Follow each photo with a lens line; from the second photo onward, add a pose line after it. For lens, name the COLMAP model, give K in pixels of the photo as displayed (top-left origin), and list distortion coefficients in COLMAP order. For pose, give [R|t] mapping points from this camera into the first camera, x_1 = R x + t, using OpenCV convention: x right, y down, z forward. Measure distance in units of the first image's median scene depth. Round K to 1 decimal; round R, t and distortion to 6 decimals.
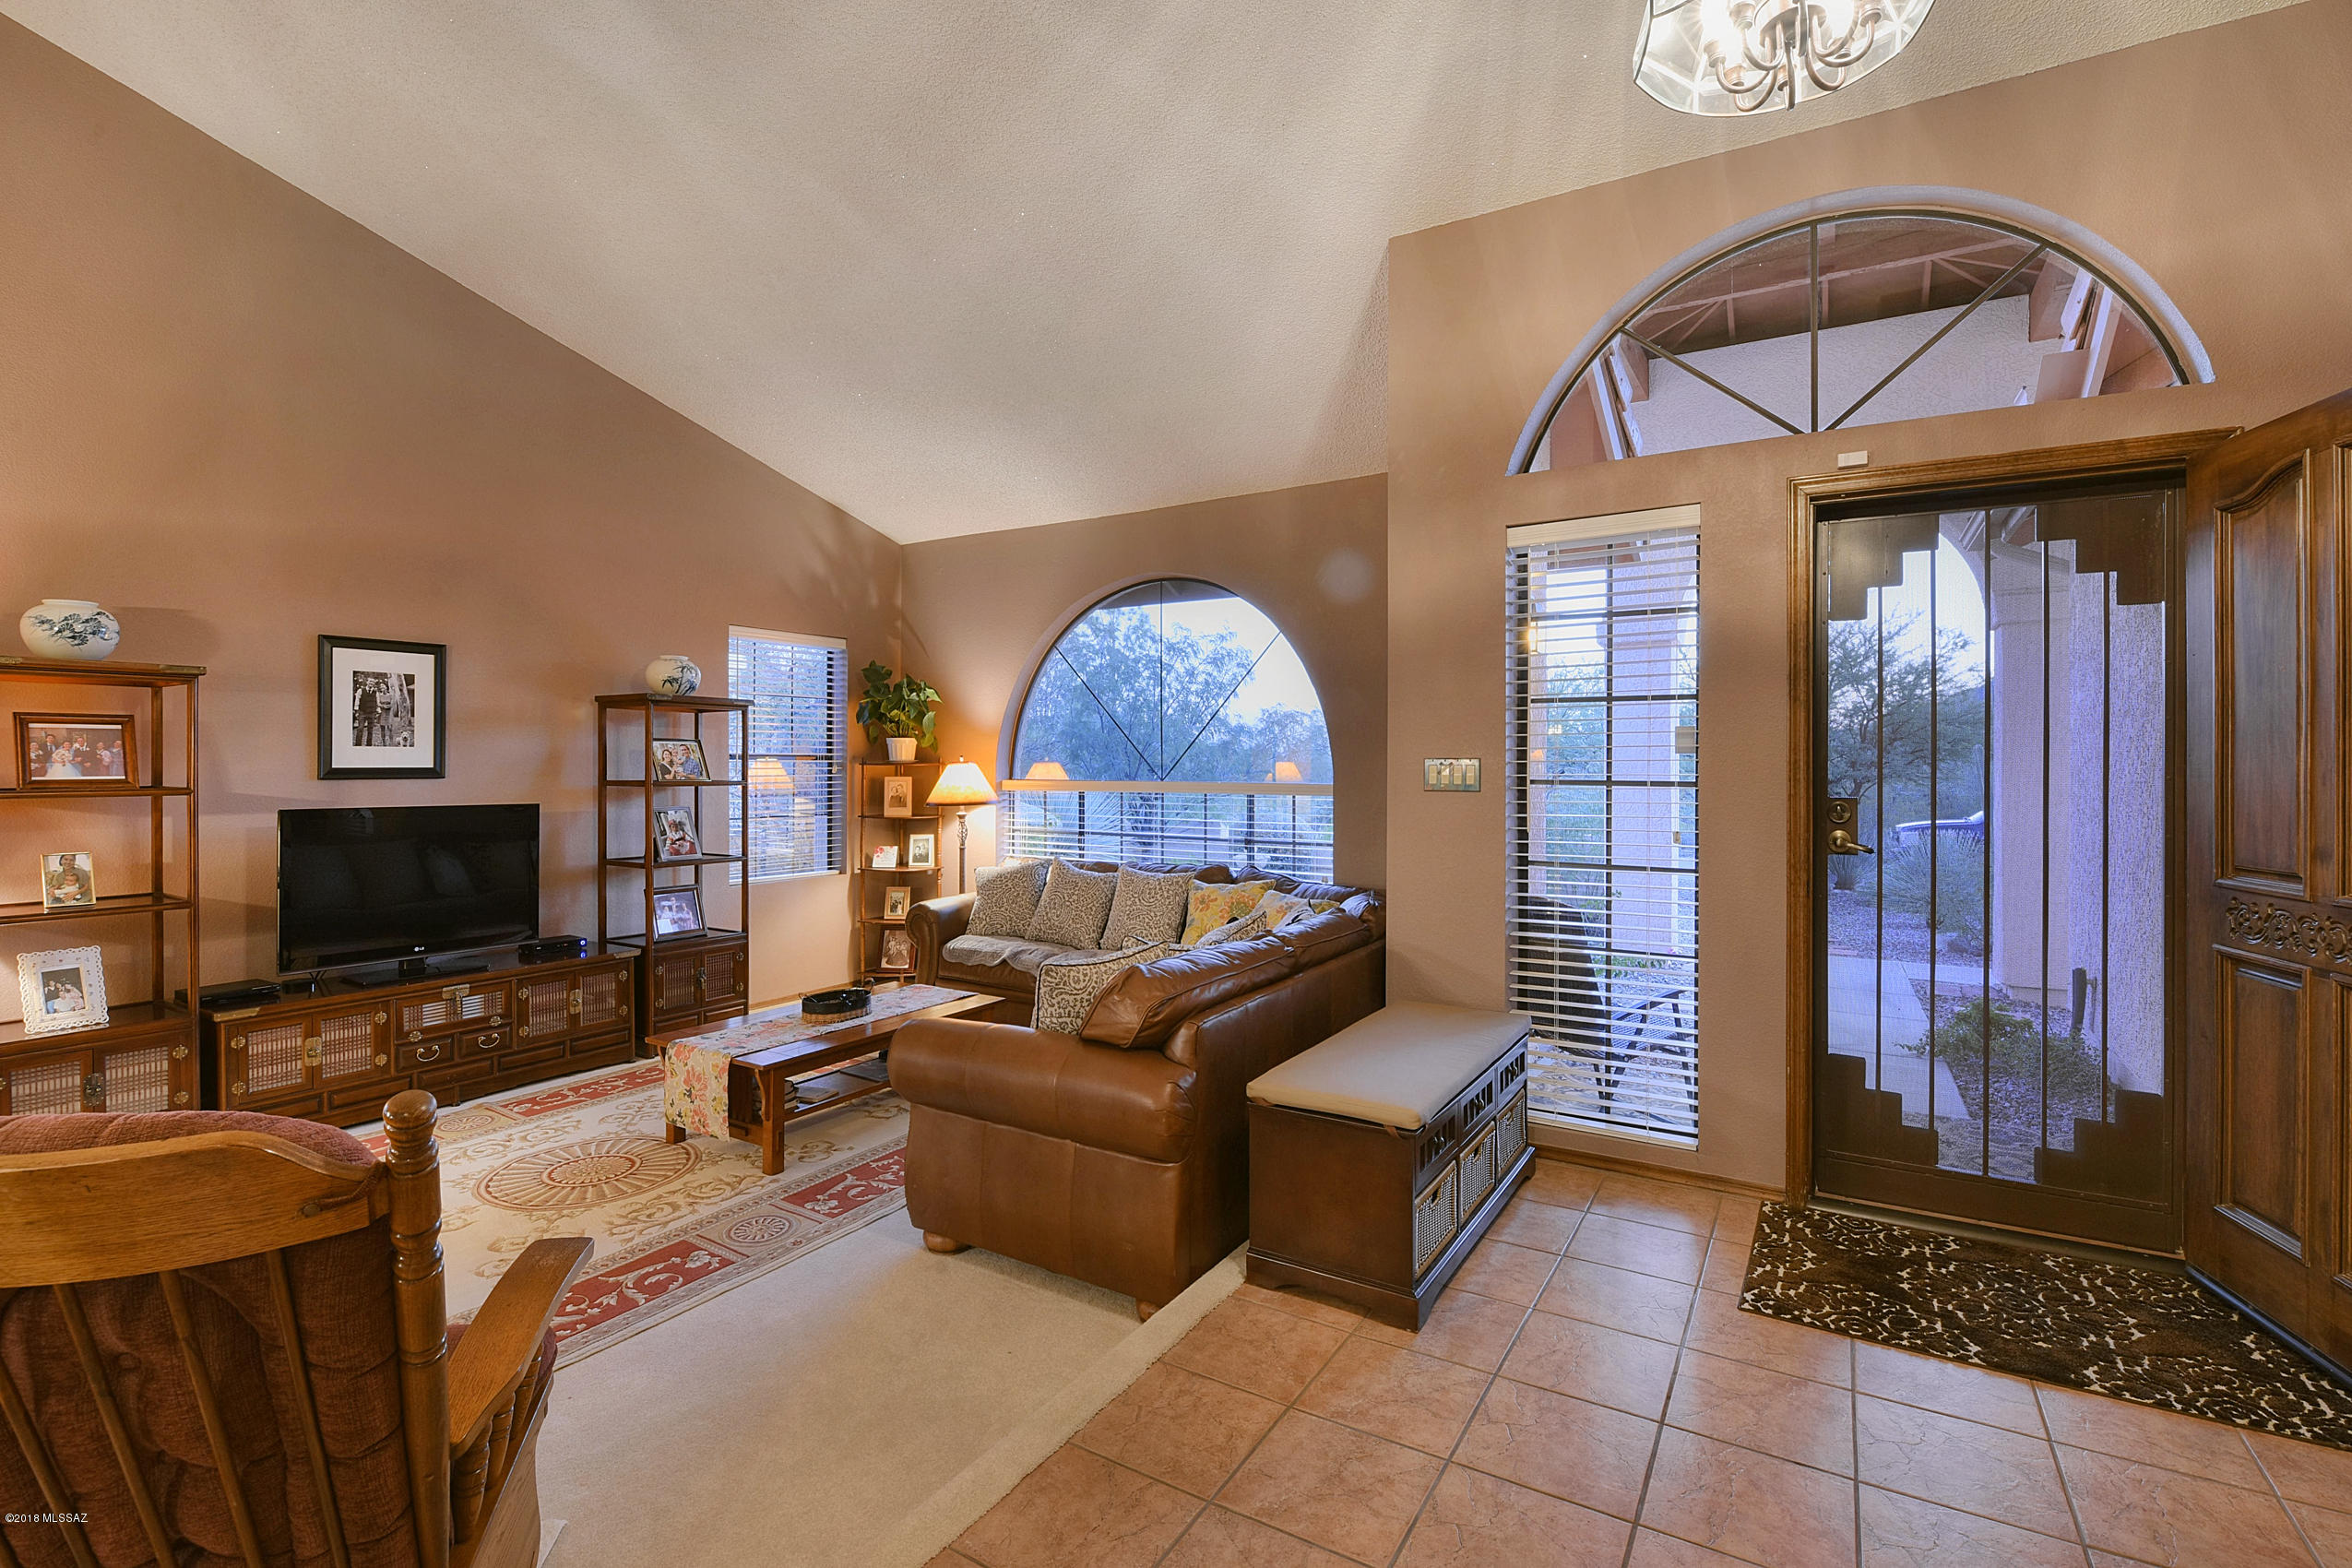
lens RADIAL K [[1089.5, 0, 1183.5], [0, 1089.5, 772.0], [0, 0, 1]] dist [0.001600, -0.010813]
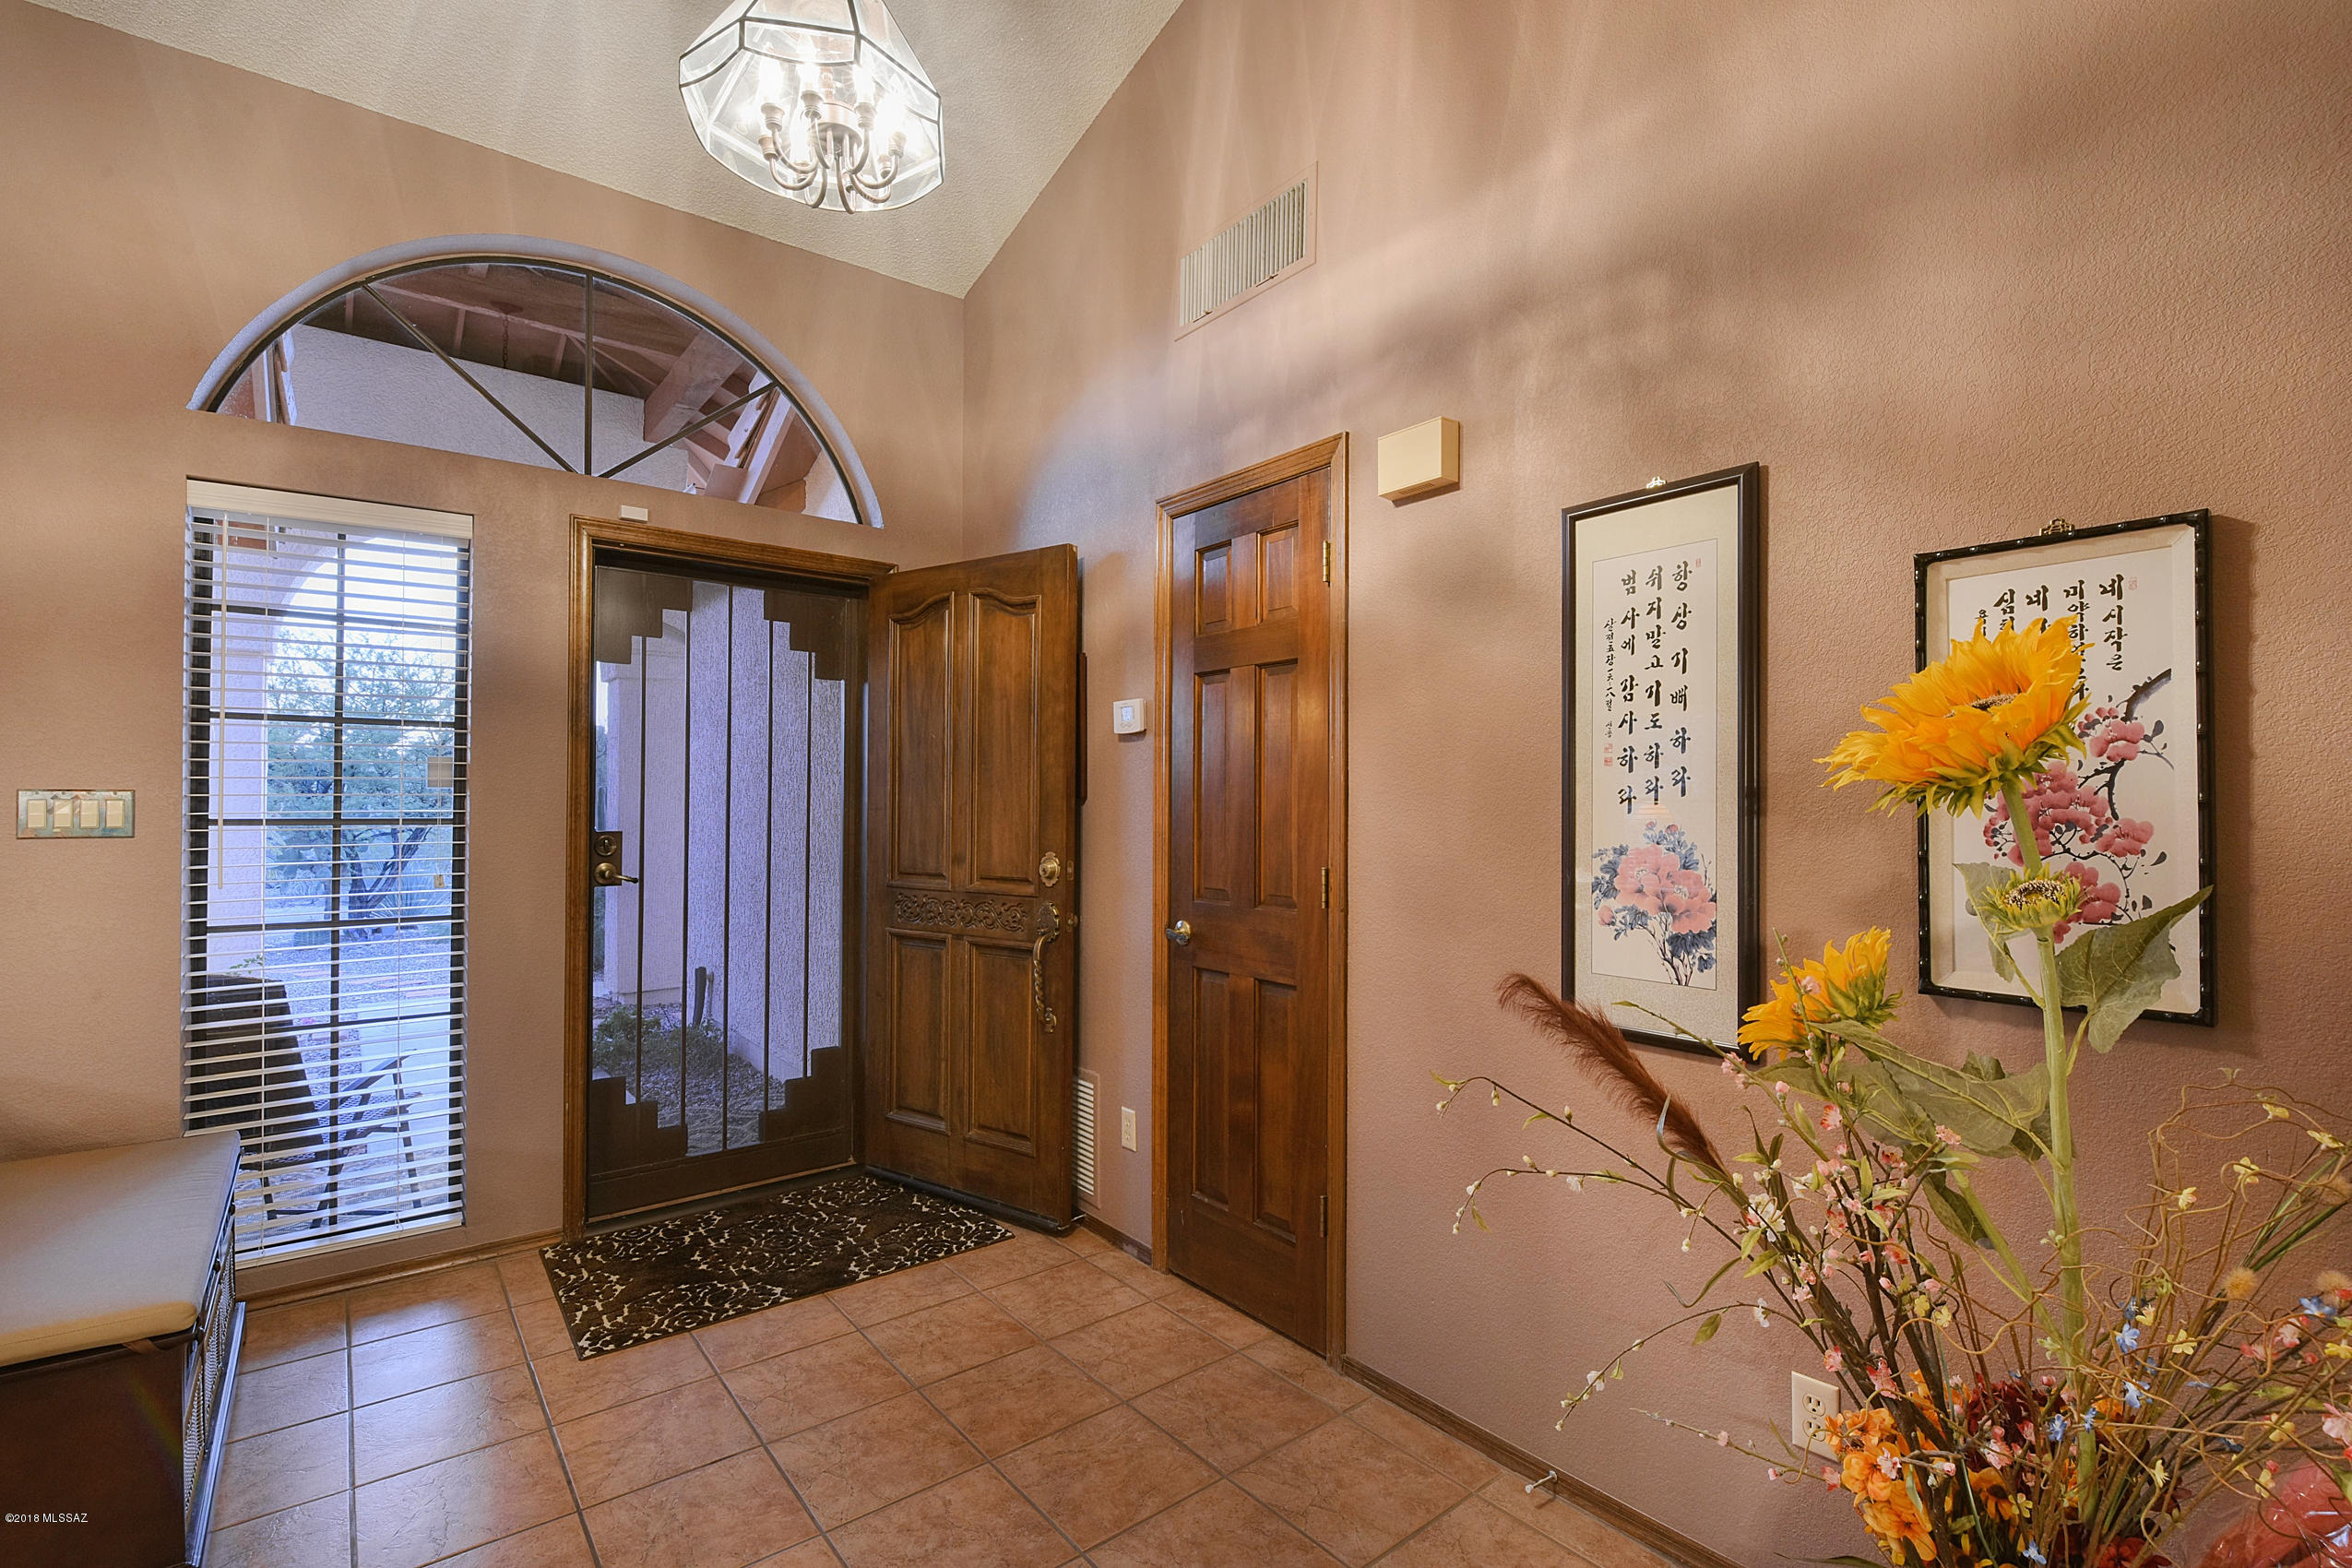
lens RADIAL K [[1035.4, 0, 1193.9], [0, 1035.4, 792.3], [0, 0, 1]] dist [0.000144, -0.009654]
pose [[0.323928, 0.009209, 0.946037, -0.129297], [0.005700, 0.999915, -0.011685, 0.000512], [-0.946064, 0.009178, 0.323849, 0.123843]]
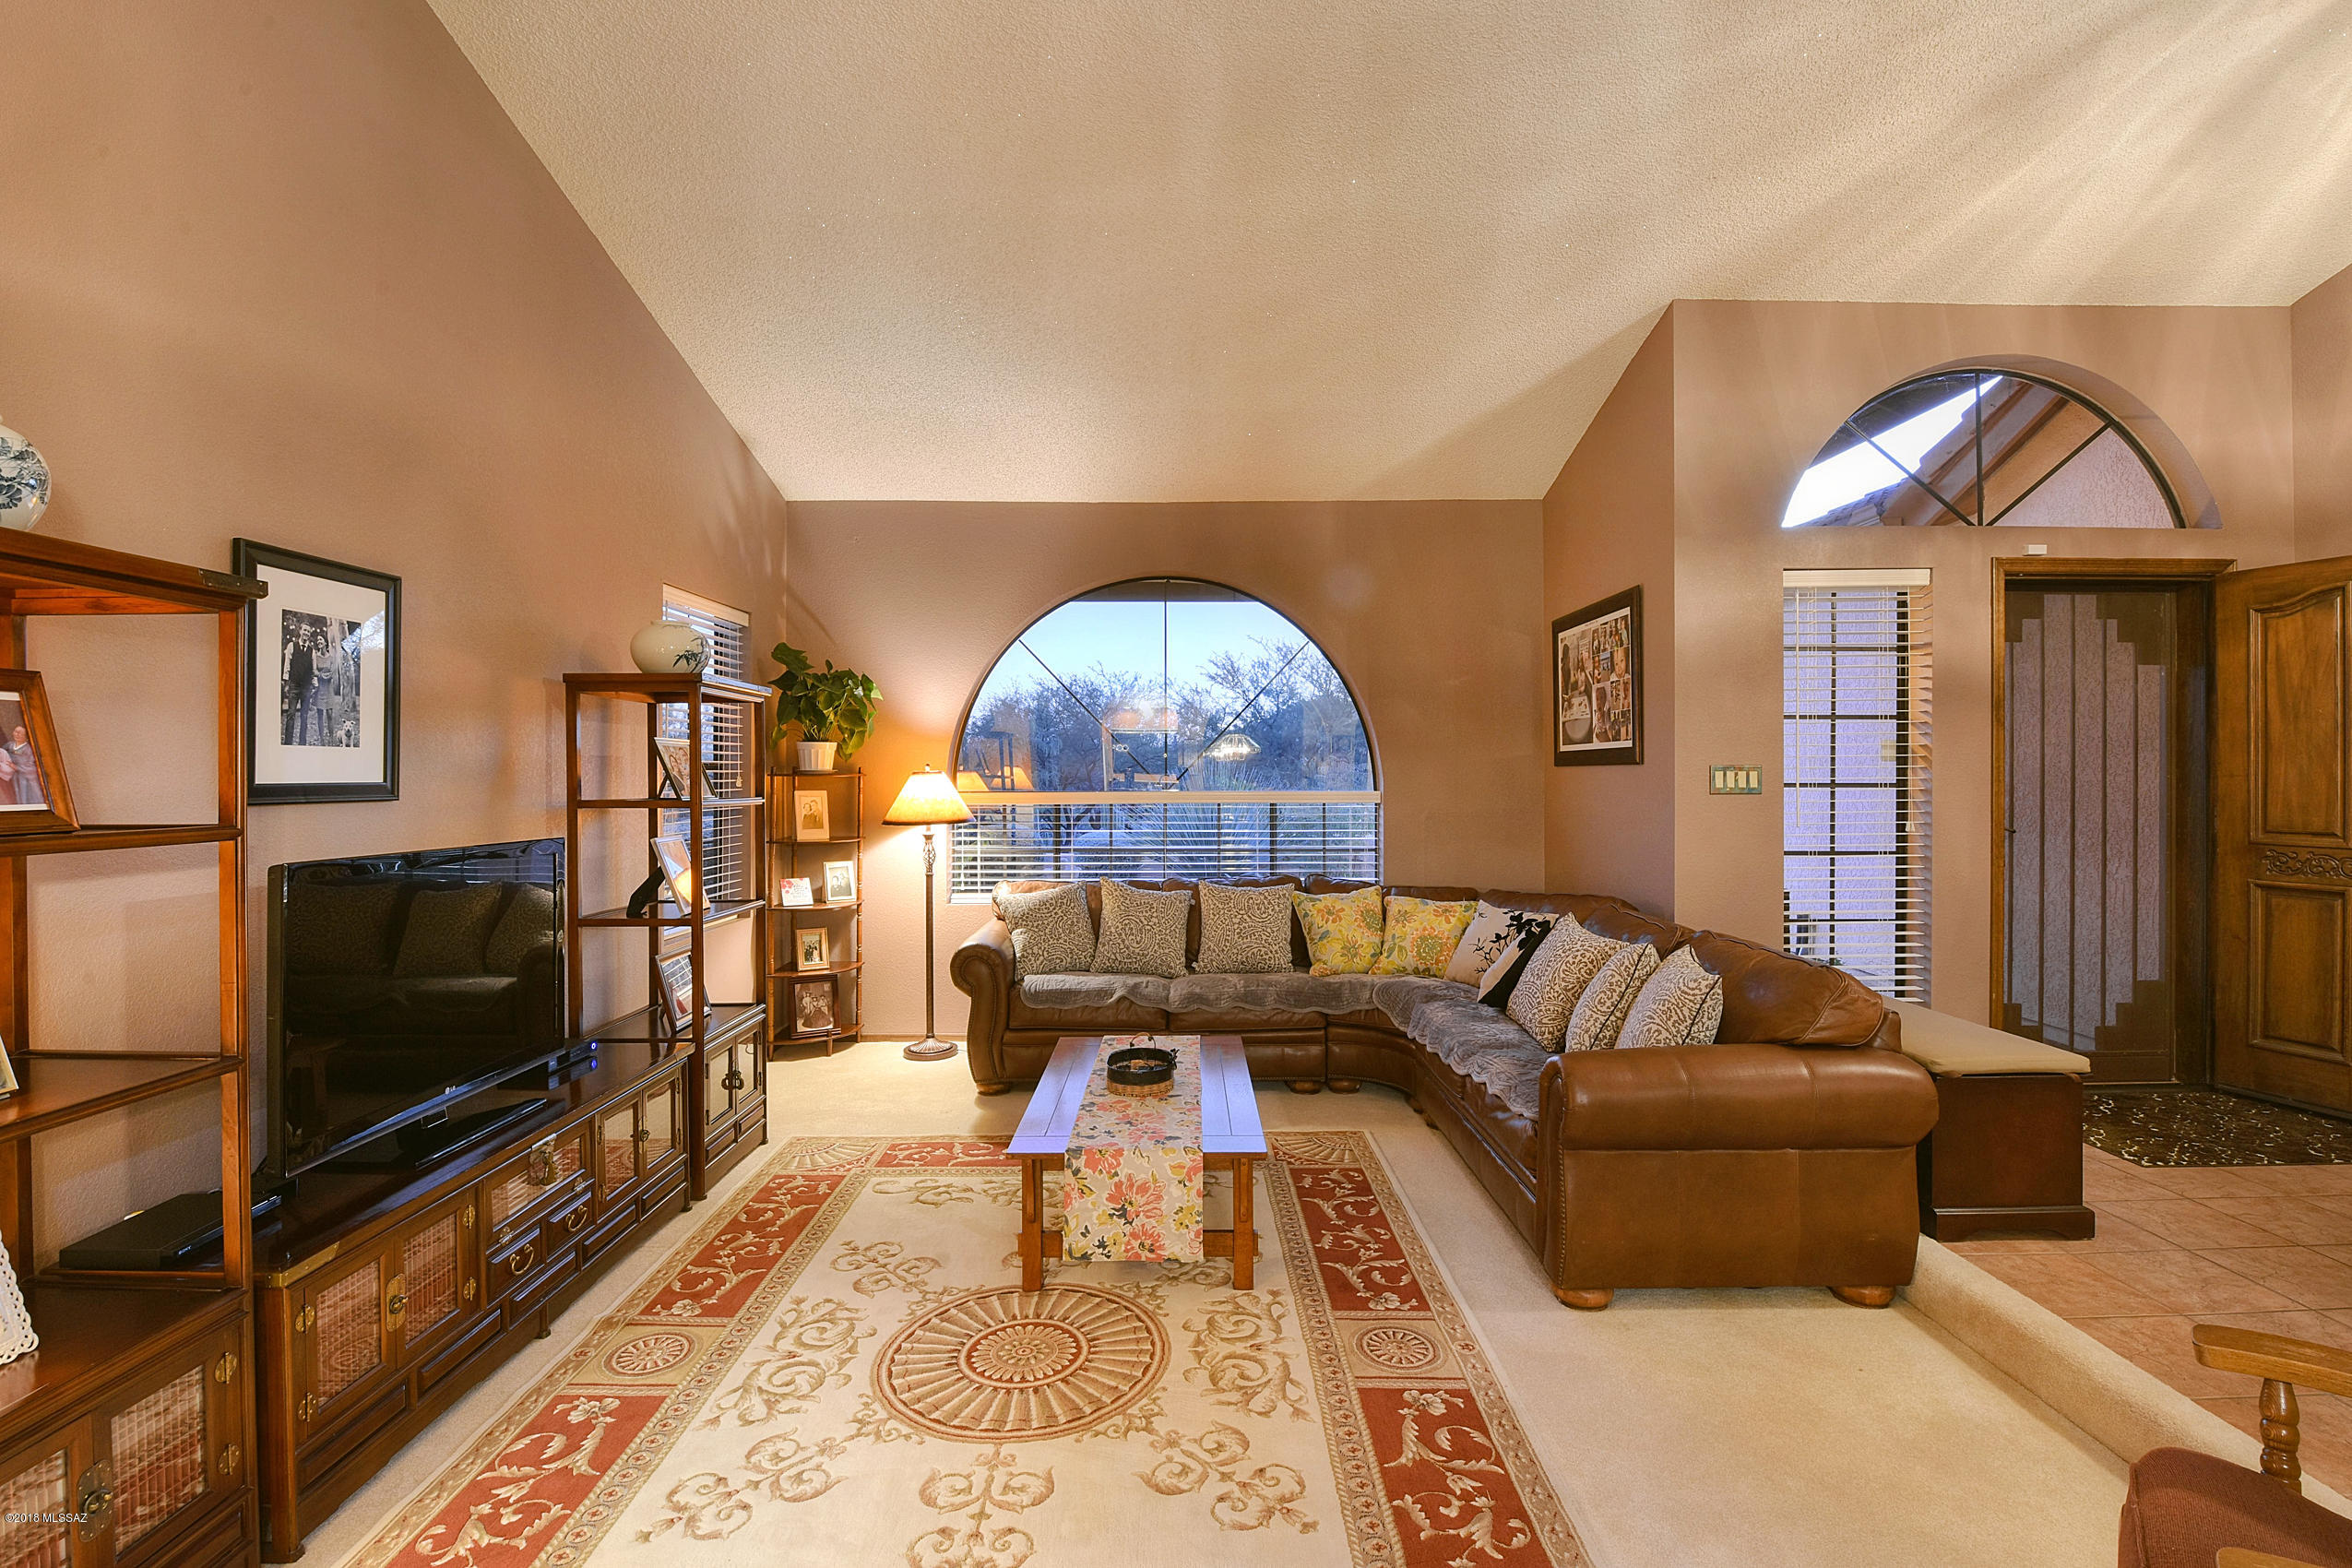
lens RADIAL K [[1070.3, 0, 1064.4], [0, 1070.3, 775.2], [0, 0, 1]] dist [-0.001026, -0.007510]
pose [[0.842323, -0.004881, 0.538951, -0.925923], [0.008819, 0.999950, -0.004728, -0.002806], [-0.538901, 0.008735, 0.842324, 0.418145]]
